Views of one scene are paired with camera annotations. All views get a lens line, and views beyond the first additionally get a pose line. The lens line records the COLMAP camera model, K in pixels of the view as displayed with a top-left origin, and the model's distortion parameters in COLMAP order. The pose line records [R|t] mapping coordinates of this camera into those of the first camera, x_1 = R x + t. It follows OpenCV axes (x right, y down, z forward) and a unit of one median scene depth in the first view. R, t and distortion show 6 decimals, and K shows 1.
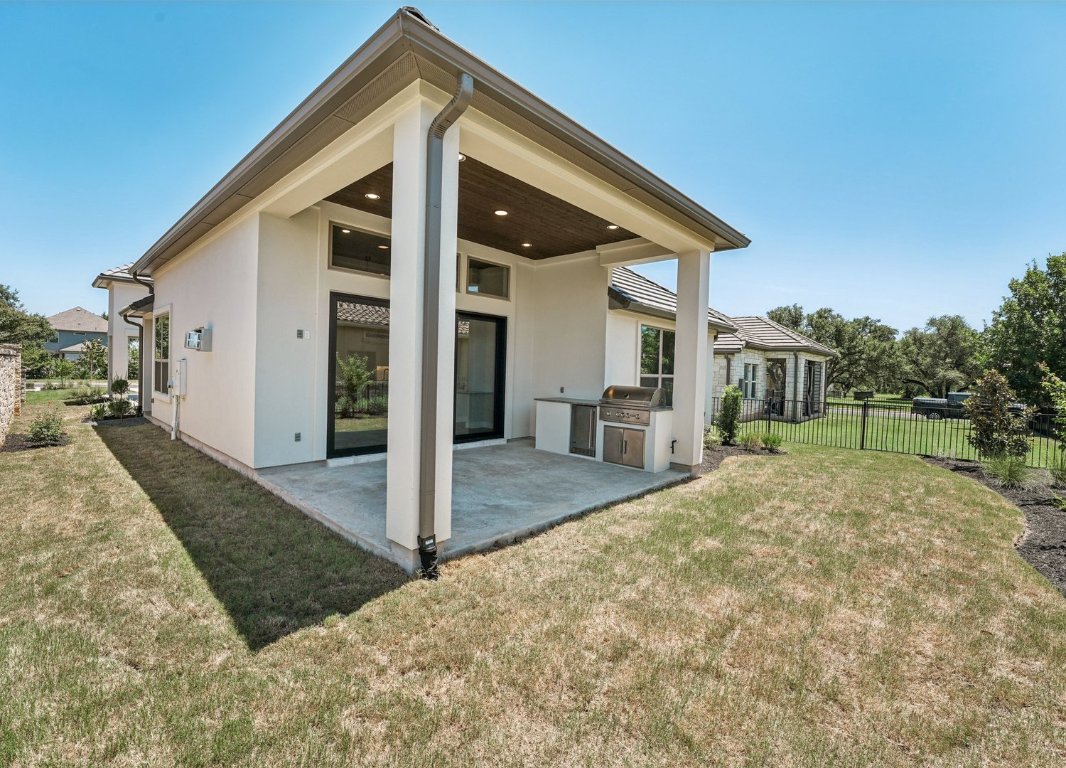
lens RADIAL K [[463.1, 0, 536.3], [0, 463.1, 380.4], [0, 0, 1]] dist [-0.018297, -0.000036]
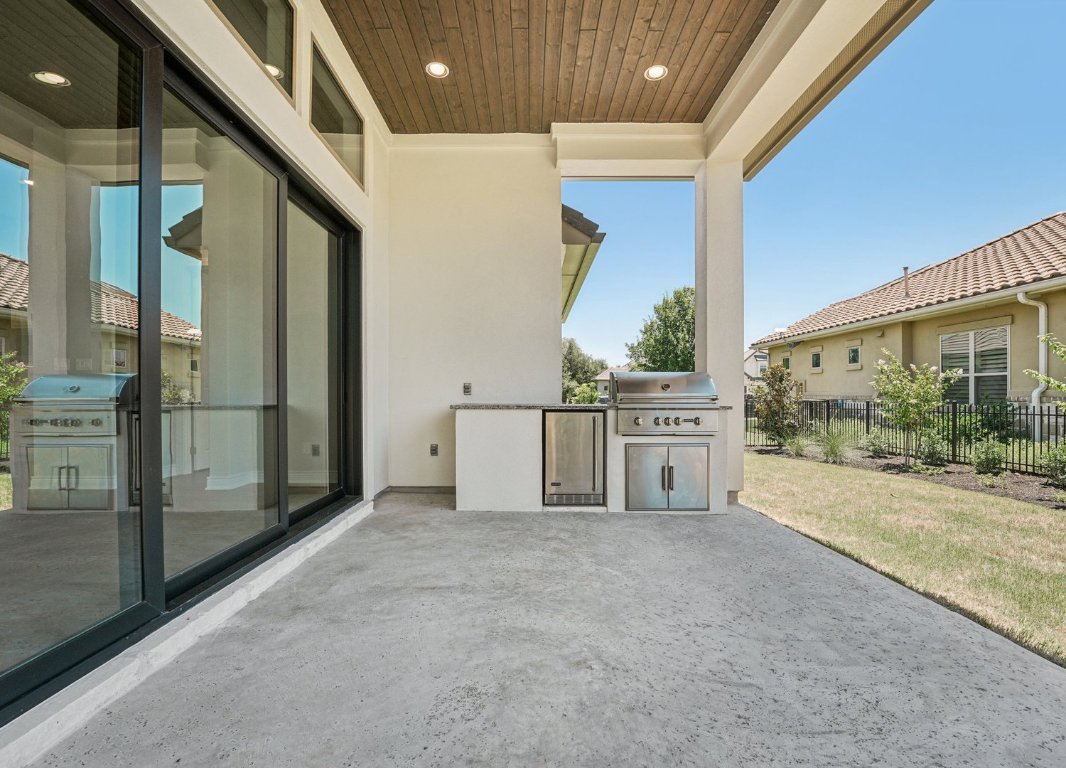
lens RADIAL K [[473.7, 0, 533.0], [0, 473.7, 384.0], [0, 0, 1]] dist [-0.014560, -0.000066]
pose [[0.735281, -0.016340, 0.677566, -0.275716], [0.039595, 0.999038, -0.018874, 0.030451], [-0.676605, 0.040706, 0.735220, 0.600897]]
